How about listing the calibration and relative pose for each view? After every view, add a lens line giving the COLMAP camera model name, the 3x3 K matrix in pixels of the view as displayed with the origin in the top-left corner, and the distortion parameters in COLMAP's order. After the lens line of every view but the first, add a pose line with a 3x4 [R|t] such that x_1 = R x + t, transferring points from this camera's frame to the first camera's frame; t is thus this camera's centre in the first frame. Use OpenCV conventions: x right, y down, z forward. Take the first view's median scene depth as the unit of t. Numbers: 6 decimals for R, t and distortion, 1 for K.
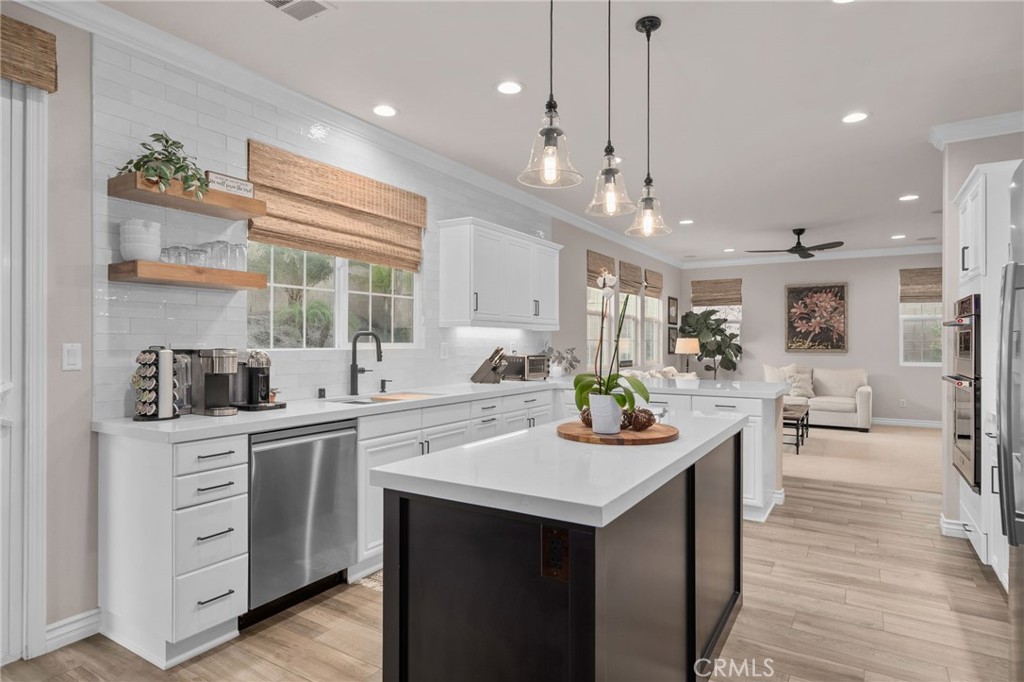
lens RADIAL K [[566.2, 0, 516.0], [0, 566.2, 345.7], [0, 0, 1]] dist [0.004974, 0.001459]
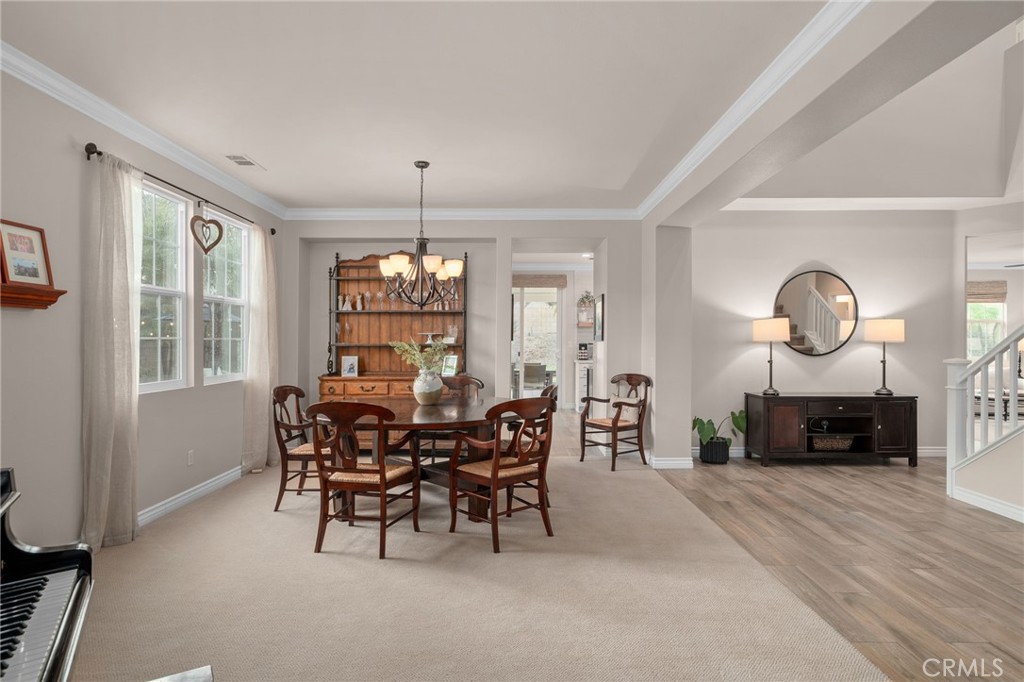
lens RADIAL K [[522.2, 0, 511.8], [0, 522.2, 343.1], [0, 0, 1]] dist [0.002355, 0.001135]
pose [[0.521041, -0.000791, -0.853531, 0.582390], [-0.006726, 0.999965, -0.005033, 0.007856], [0.853505, 0.008363, 0.521017, -0.358142]]
